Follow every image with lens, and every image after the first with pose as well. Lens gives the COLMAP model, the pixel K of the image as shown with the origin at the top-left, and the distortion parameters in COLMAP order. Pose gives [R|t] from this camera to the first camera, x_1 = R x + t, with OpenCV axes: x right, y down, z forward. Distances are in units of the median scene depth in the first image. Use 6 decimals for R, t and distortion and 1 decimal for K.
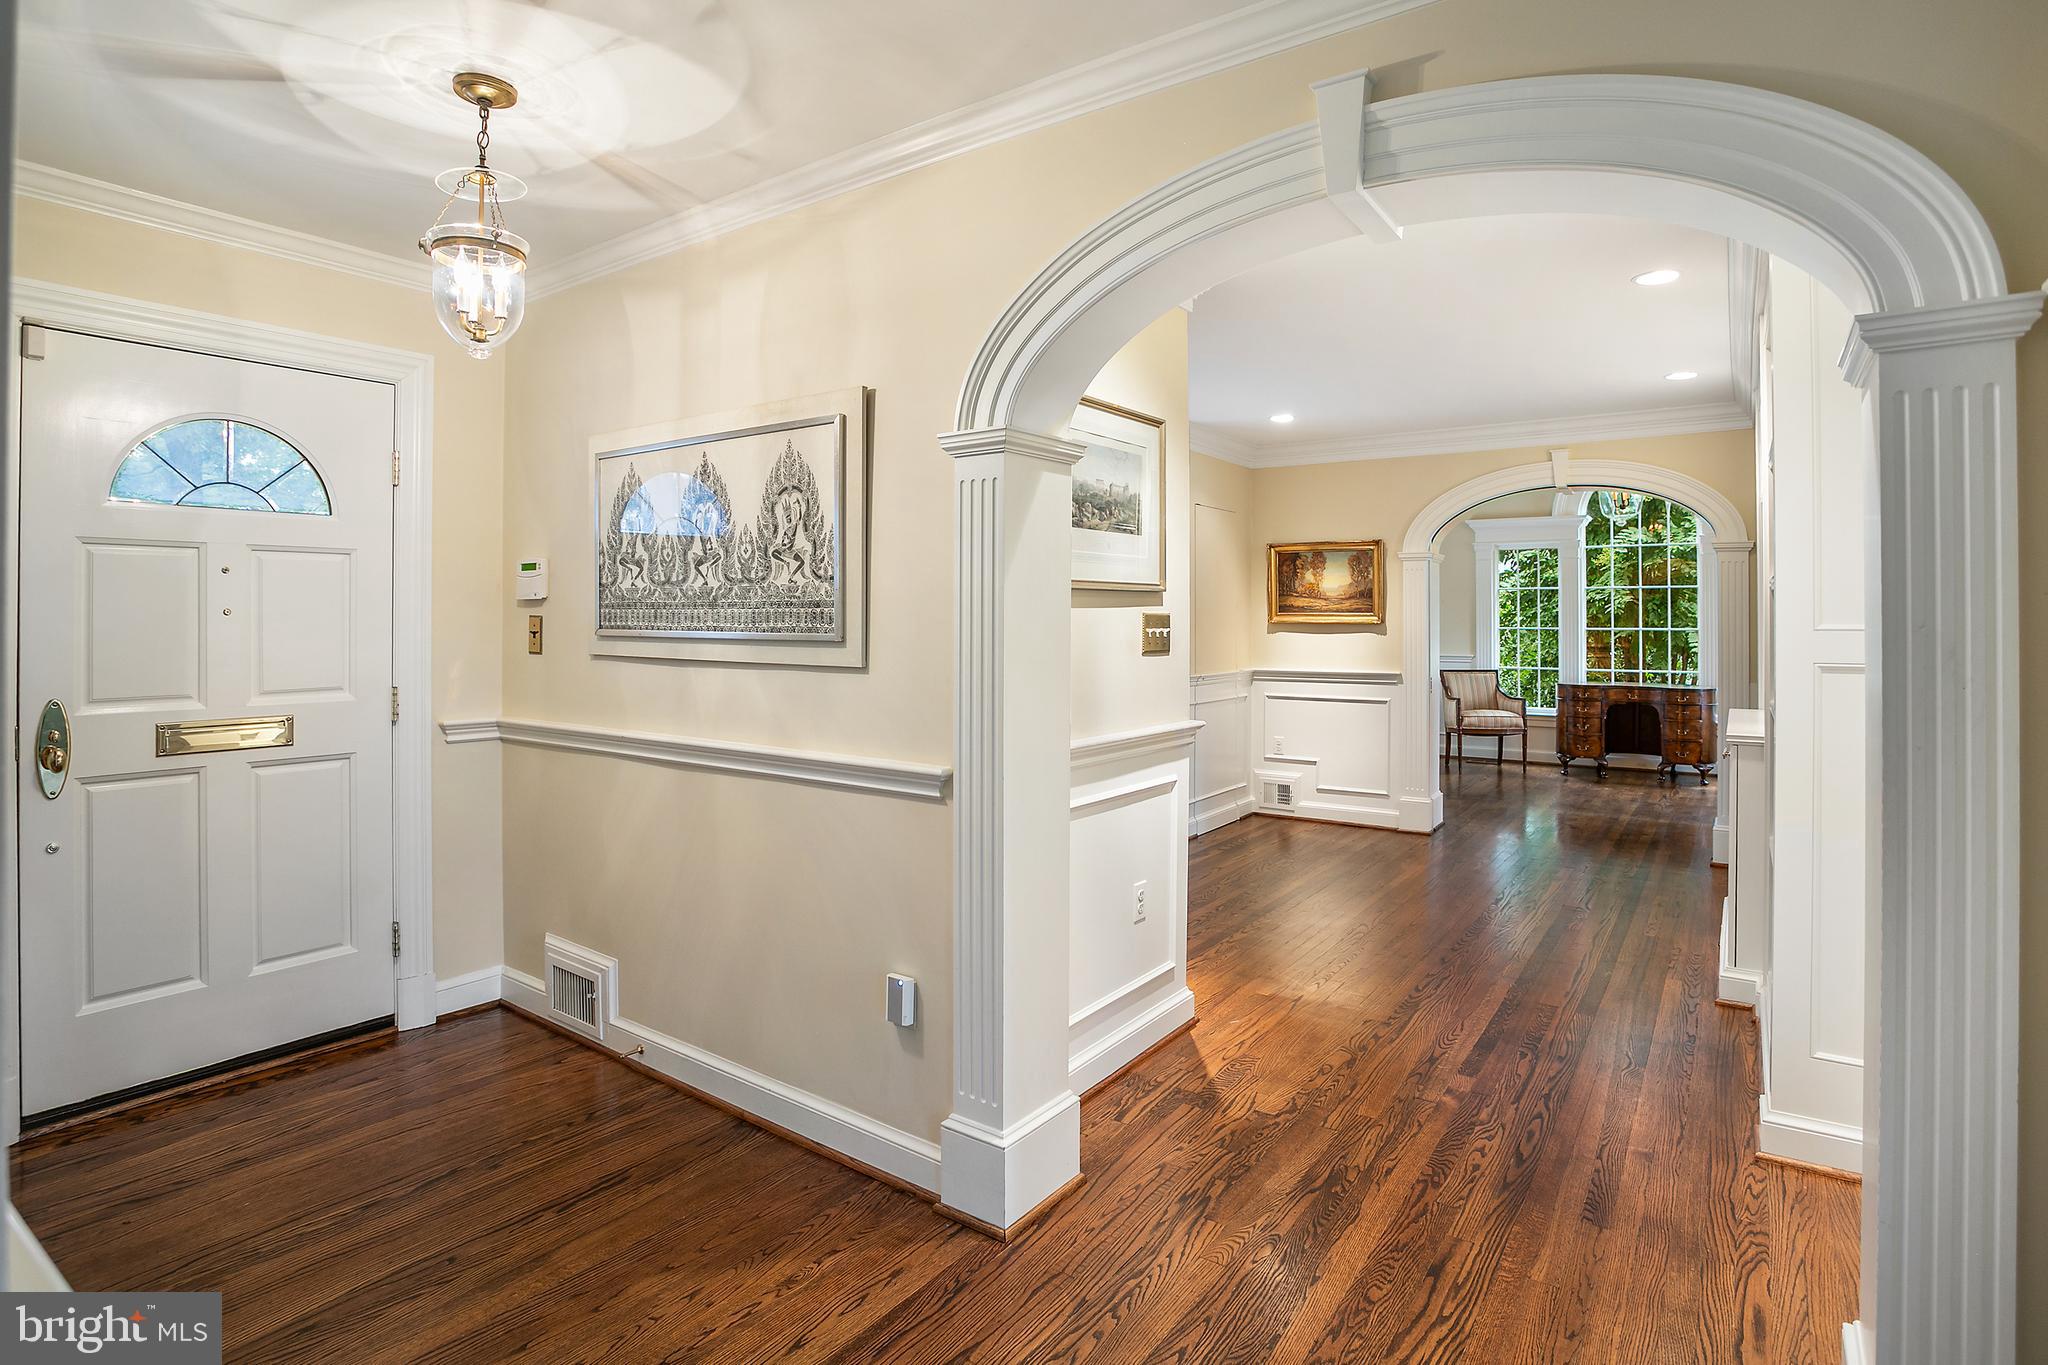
lens RADIAL K [[1038.2, 0, 1025.6], [0, 1038.2, 617.5], [0, 0, 1]] dist [-0.072994, 0.023677]
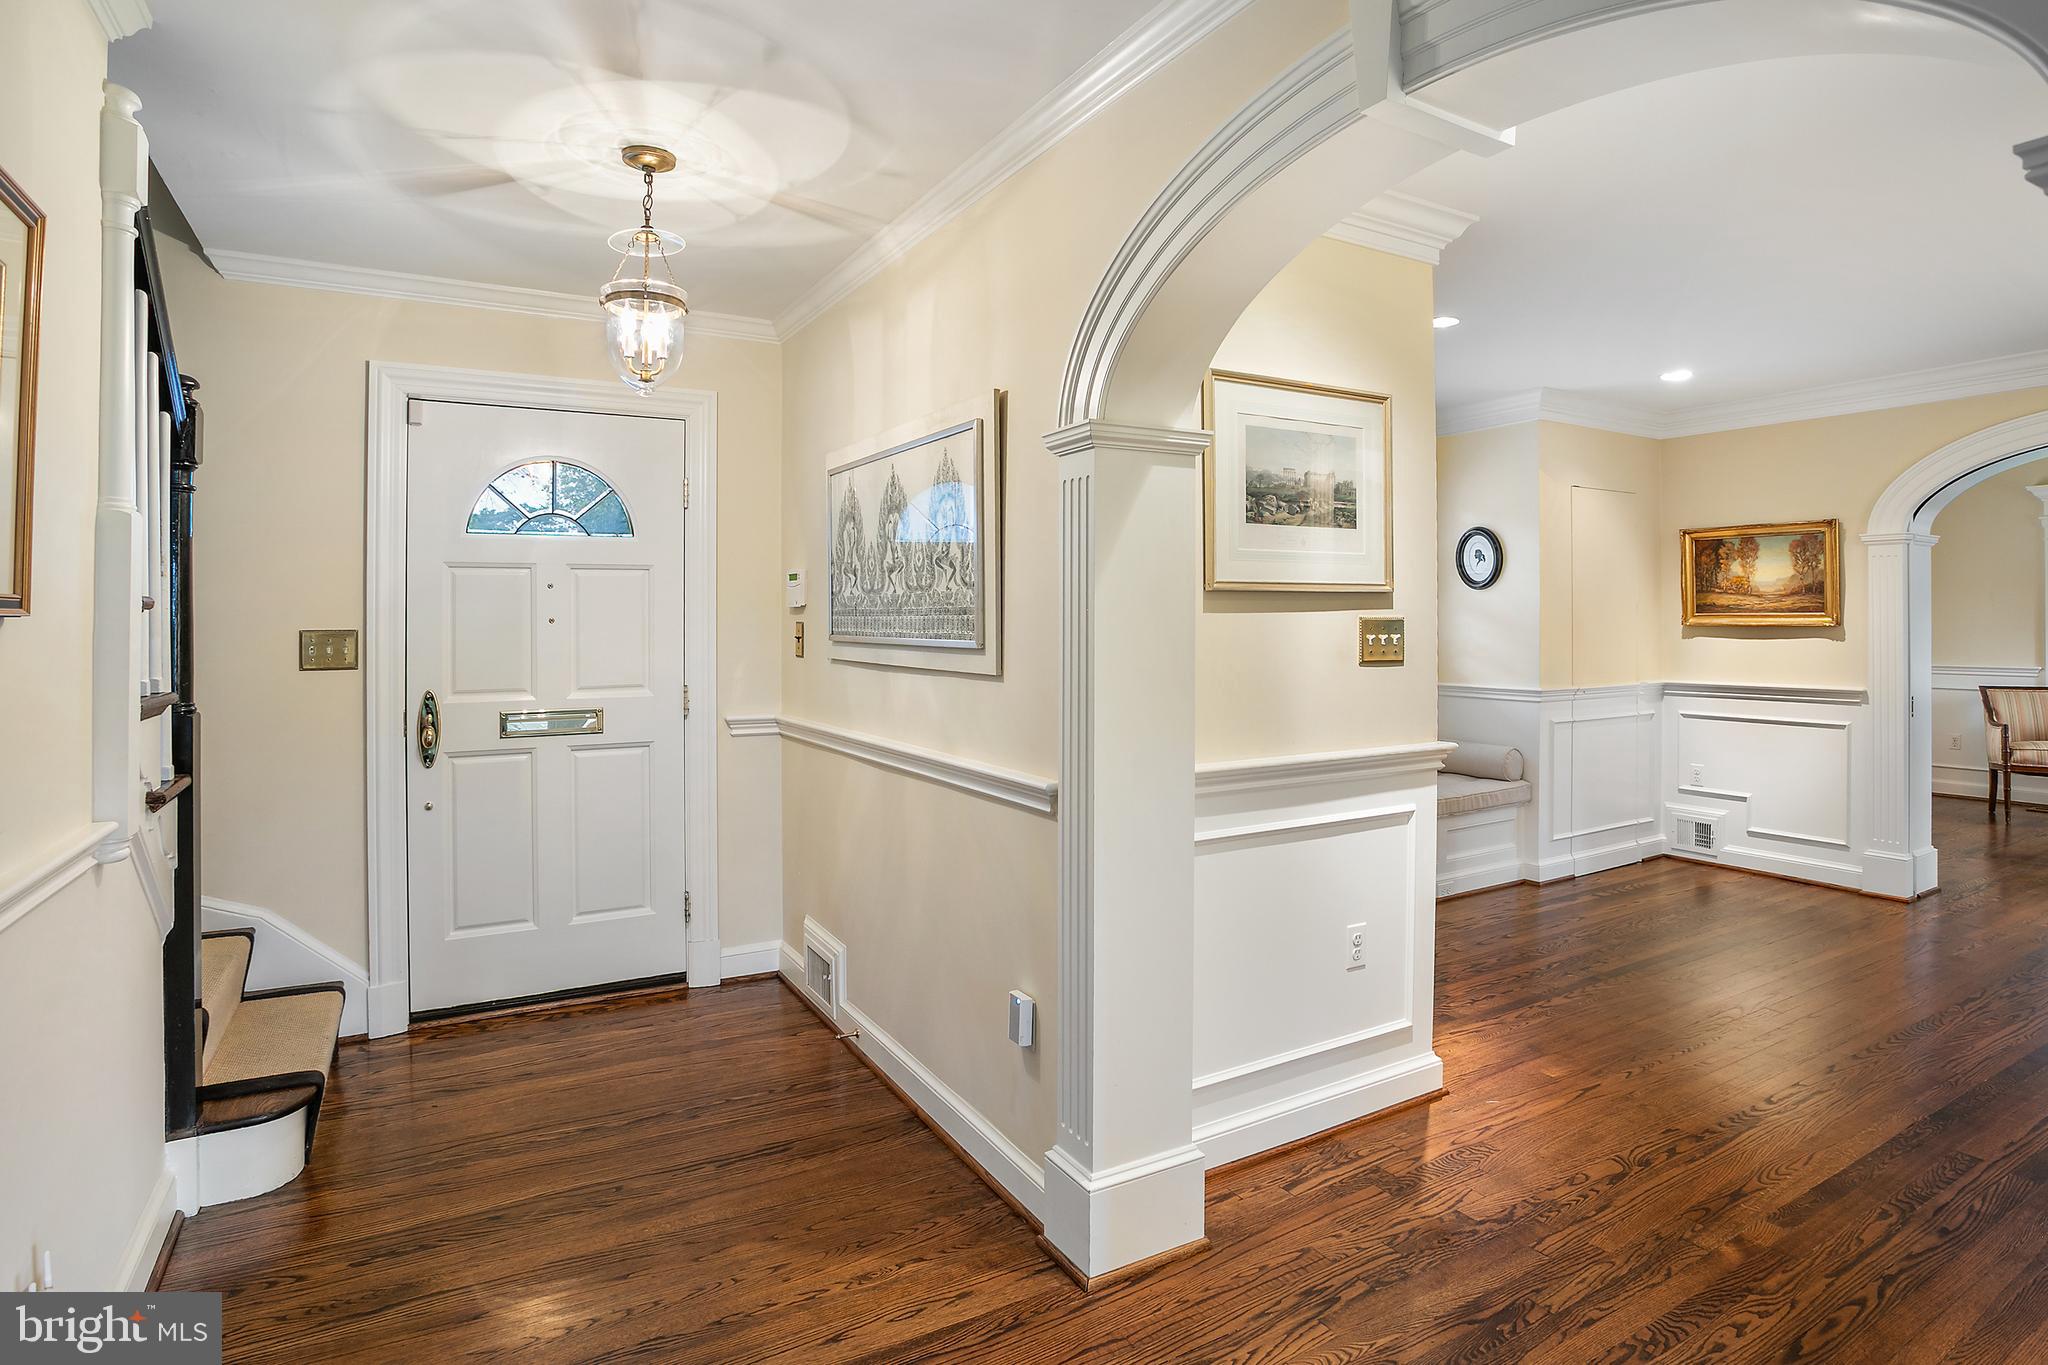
lens RADIAL K [[1068.6, 0, 1028.3], [0, 1068.6, 618.9], [0, 0, 1]] dist [-0.072125, 0.023311]
pose [[0.912303, -0.005011, -0.409485, 0.250655], [0.004784, 0.999987, -0.001580, -0.002933], [0.409488, -0.000517, 0.912315, 0.077188]]
